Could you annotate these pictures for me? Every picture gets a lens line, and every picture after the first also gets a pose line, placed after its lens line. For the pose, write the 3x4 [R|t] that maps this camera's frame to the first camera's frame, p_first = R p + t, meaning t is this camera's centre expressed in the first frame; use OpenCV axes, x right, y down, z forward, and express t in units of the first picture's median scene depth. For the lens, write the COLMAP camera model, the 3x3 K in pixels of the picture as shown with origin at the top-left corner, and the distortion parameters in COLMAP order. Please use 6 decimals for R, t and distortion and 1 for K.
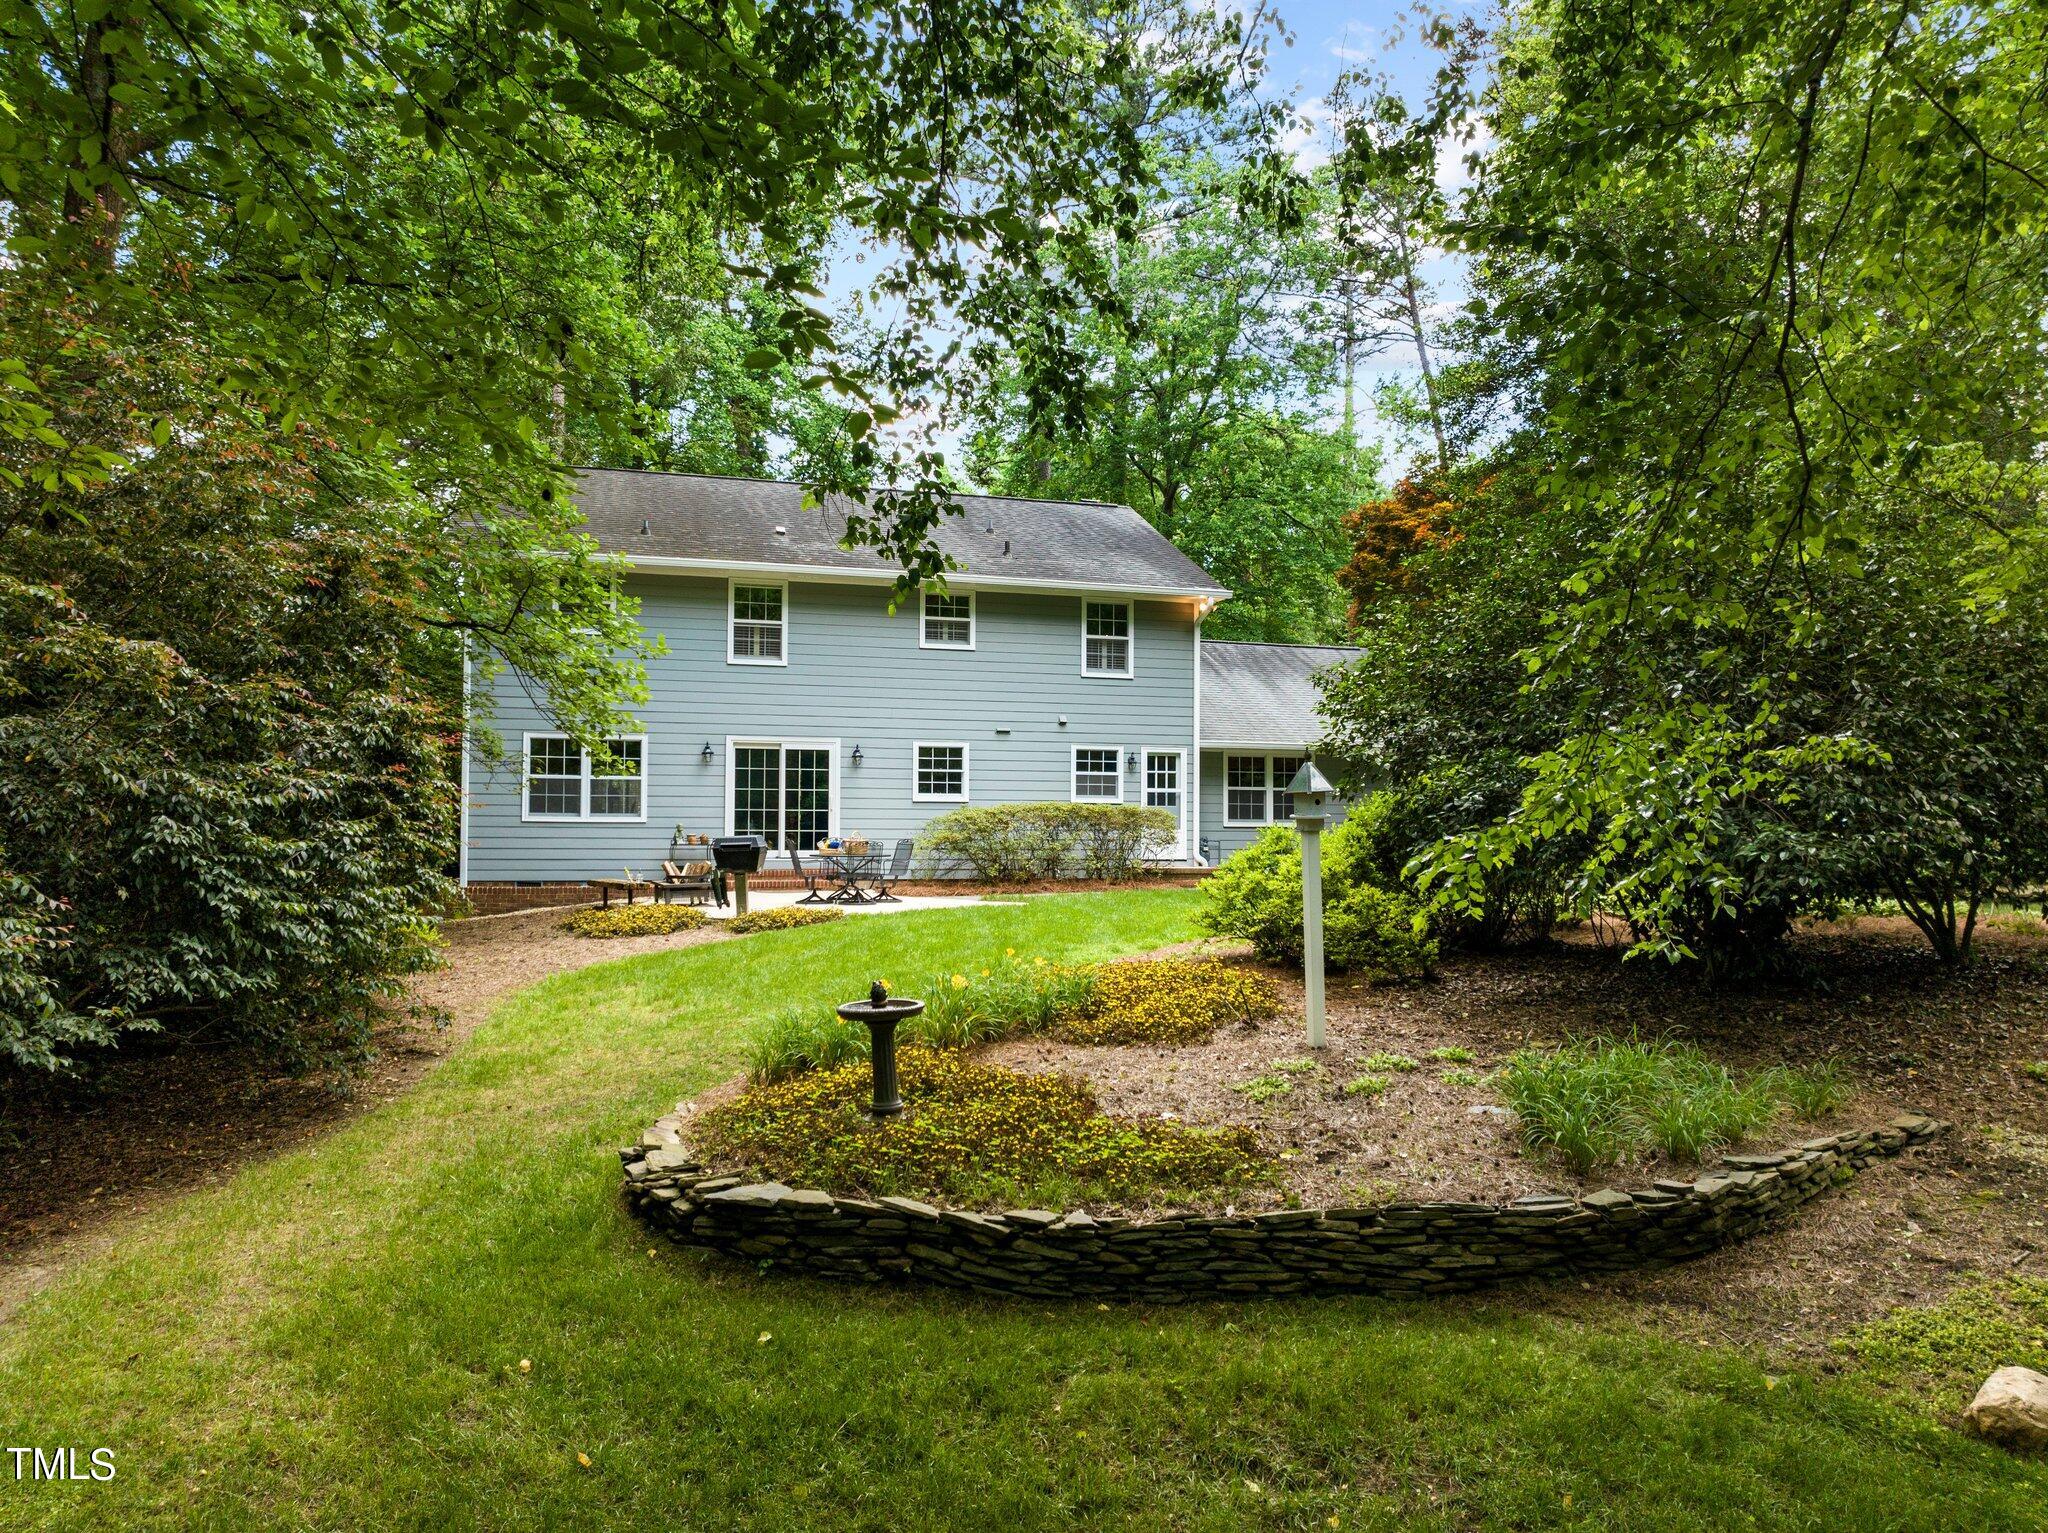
lens RADIAL K [[1499.4, 0, 1030.6], [0, 1499.4, 759.6], [0, 0, 1]] dist [-0.037910, 0.004974]
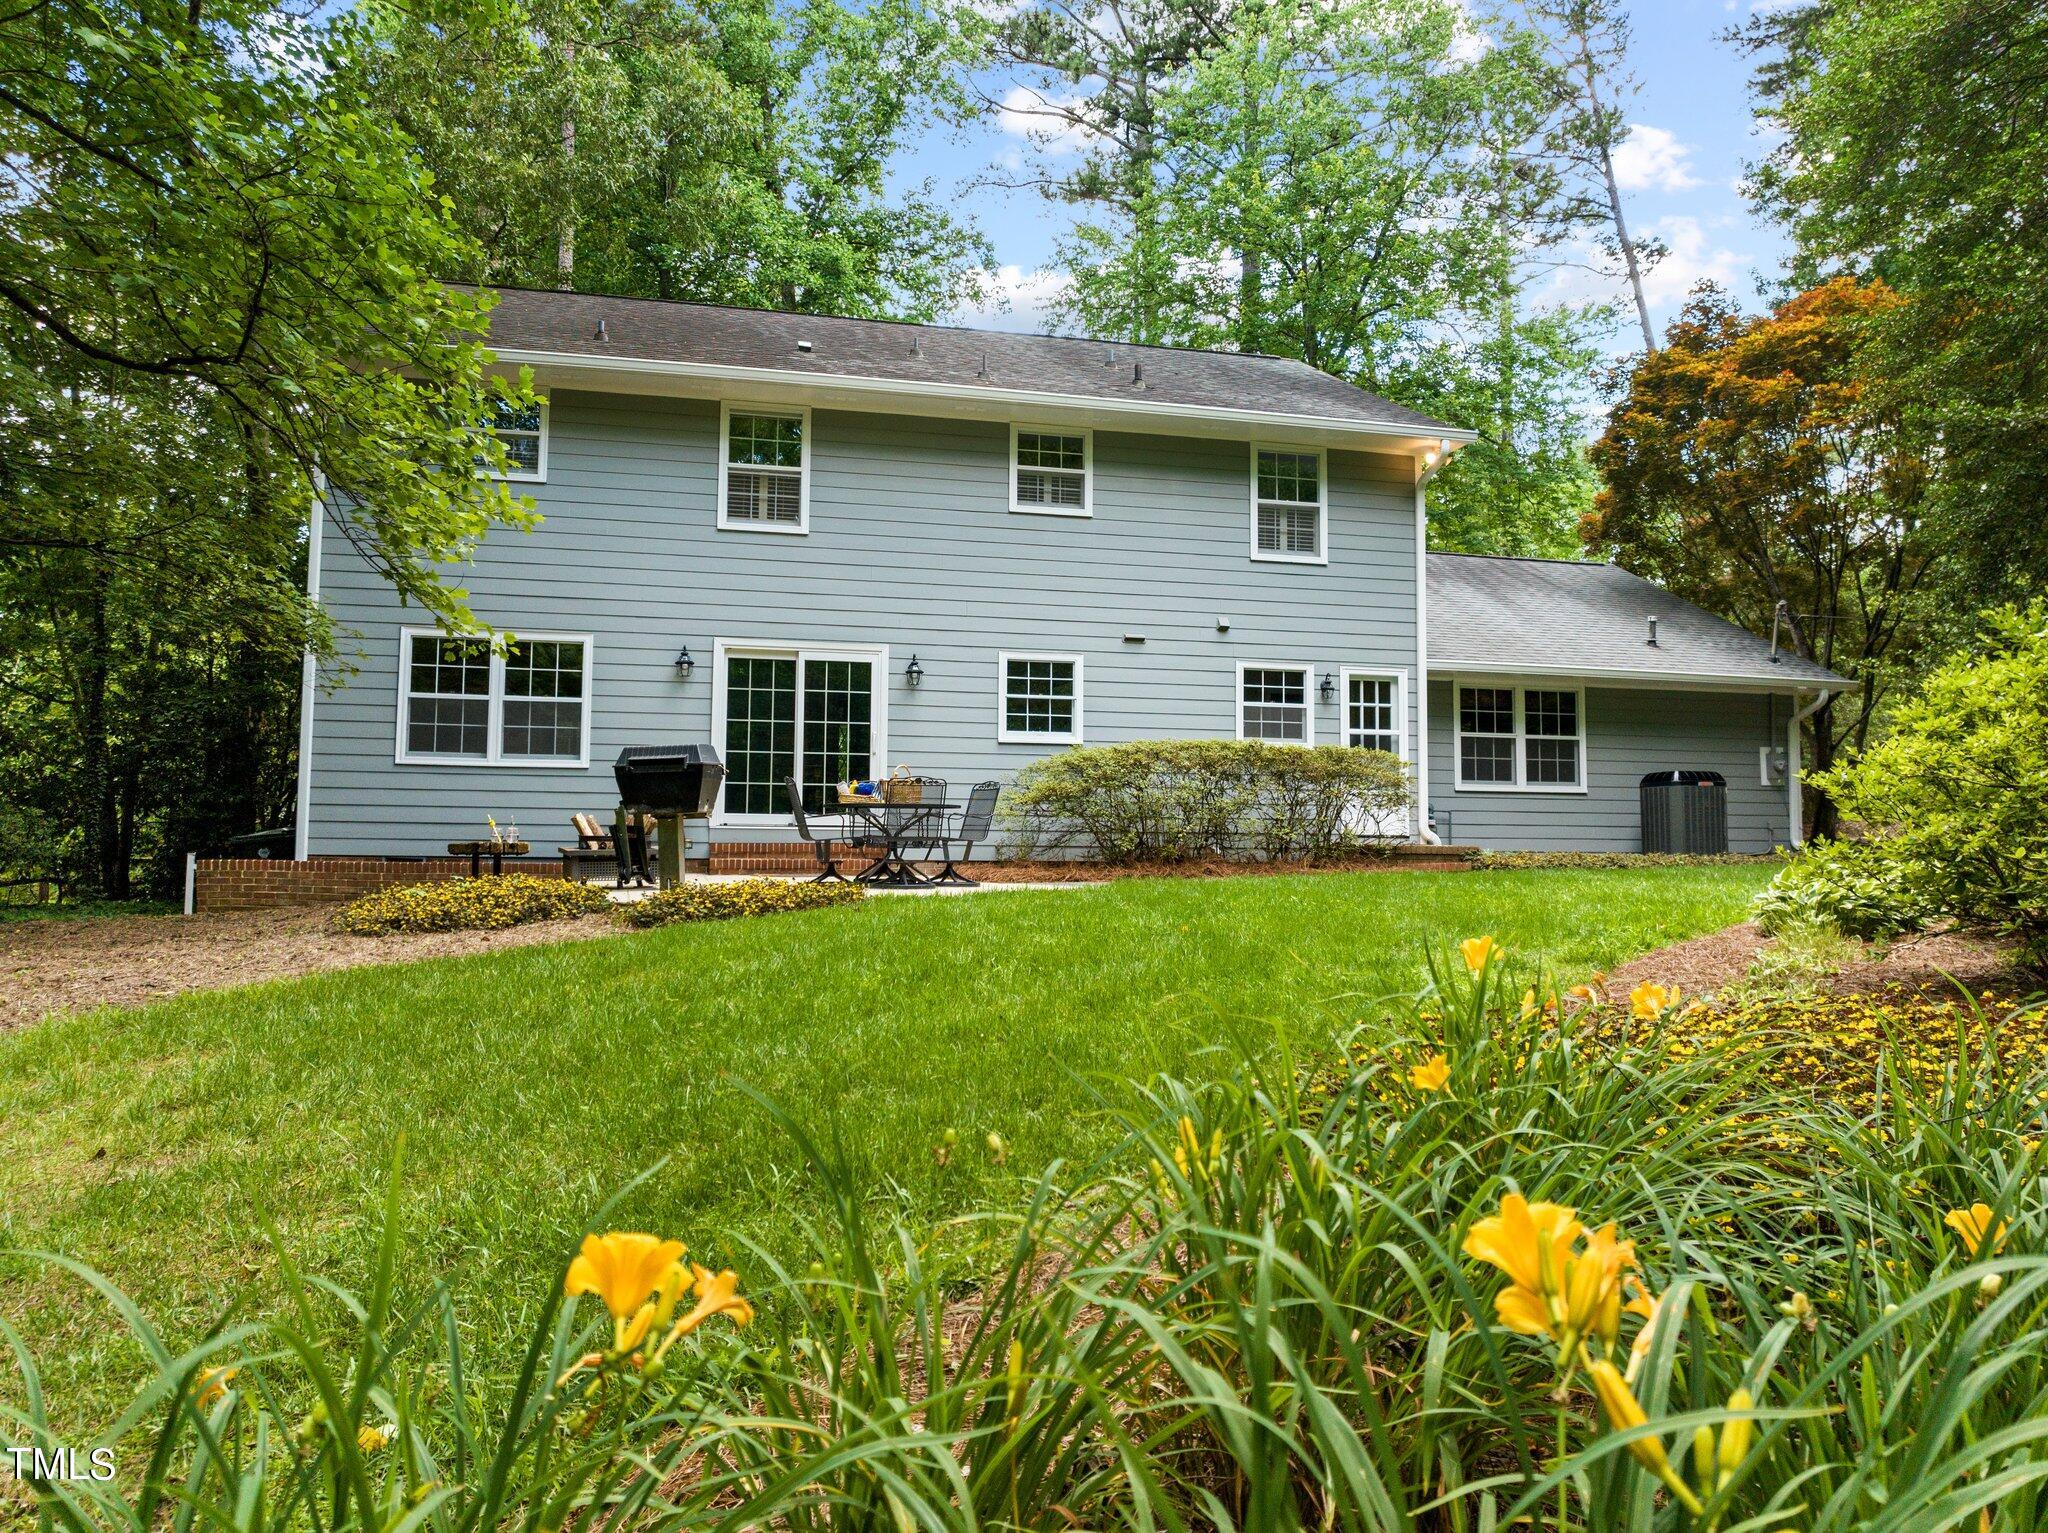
lens RADIAL K [[1578.9, 0, 1045.3], [0, 1578.9, 703.1], [0, 0, 1]] dist [-0.026433, -0.000858]
pose [[0.998850, 0.000709, -0.047938, -0.024501], [-0.002818, 0.999030, -0.043936, 0.040844], [0.047861, 0.044021, 0.997884, 0.307273]]
